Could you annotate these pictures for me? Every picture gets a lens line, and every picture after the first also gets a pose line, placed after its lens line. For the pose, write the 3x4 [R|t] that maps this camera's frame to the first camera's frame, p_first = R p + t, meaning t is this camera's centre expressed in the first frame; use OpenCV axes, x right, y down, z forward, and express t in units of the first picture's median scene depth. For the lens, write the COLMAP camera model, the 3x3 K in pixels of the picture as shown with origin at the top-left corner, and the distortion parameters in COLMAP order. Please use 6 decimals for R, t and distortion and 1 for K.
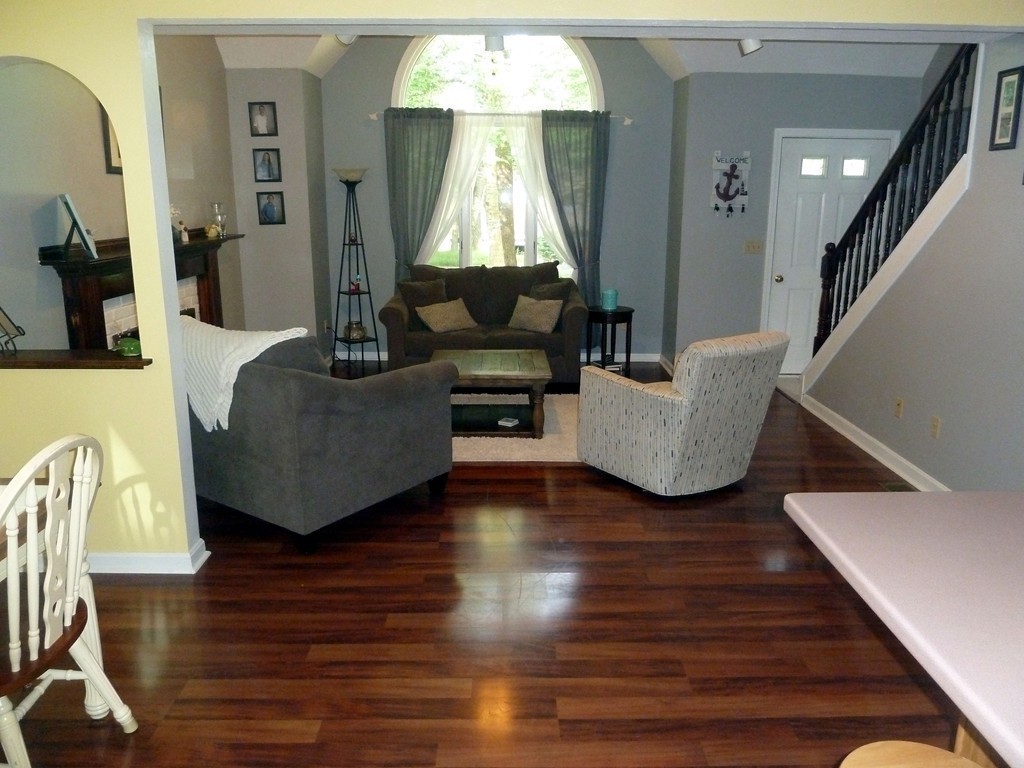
lens RADIAL K [[778.9, 0, 512.0], [0, 778.9, 384.0], [0, 0, 1]] dist [-0.051648, 0.047559]
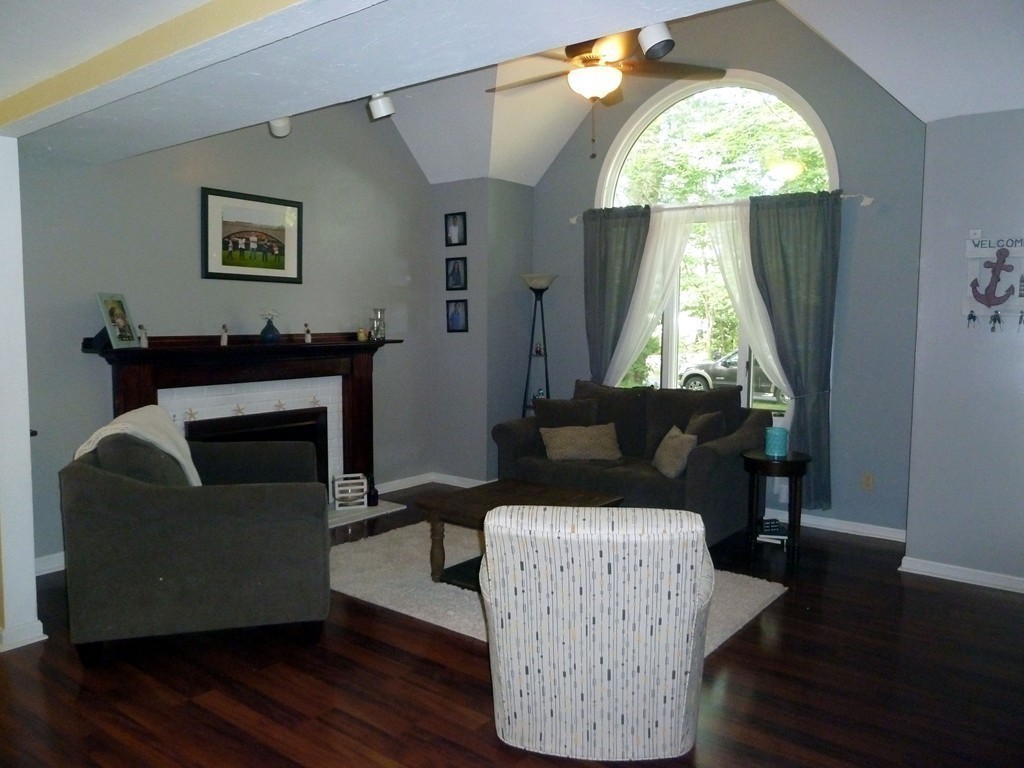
lens RADIAL K [[778.9, 0, 512.0], [0, 778.9, 384.0], [0, 0, 1]] dist [-0.051648, 0.047559]
pose [[0.781221, 0.053988, -0.621916, 0.366882], [-0.151125, 0.982975, -0.104505, -0.048204], [0.605686, 0.175628, 0.776080, 0.284017]]
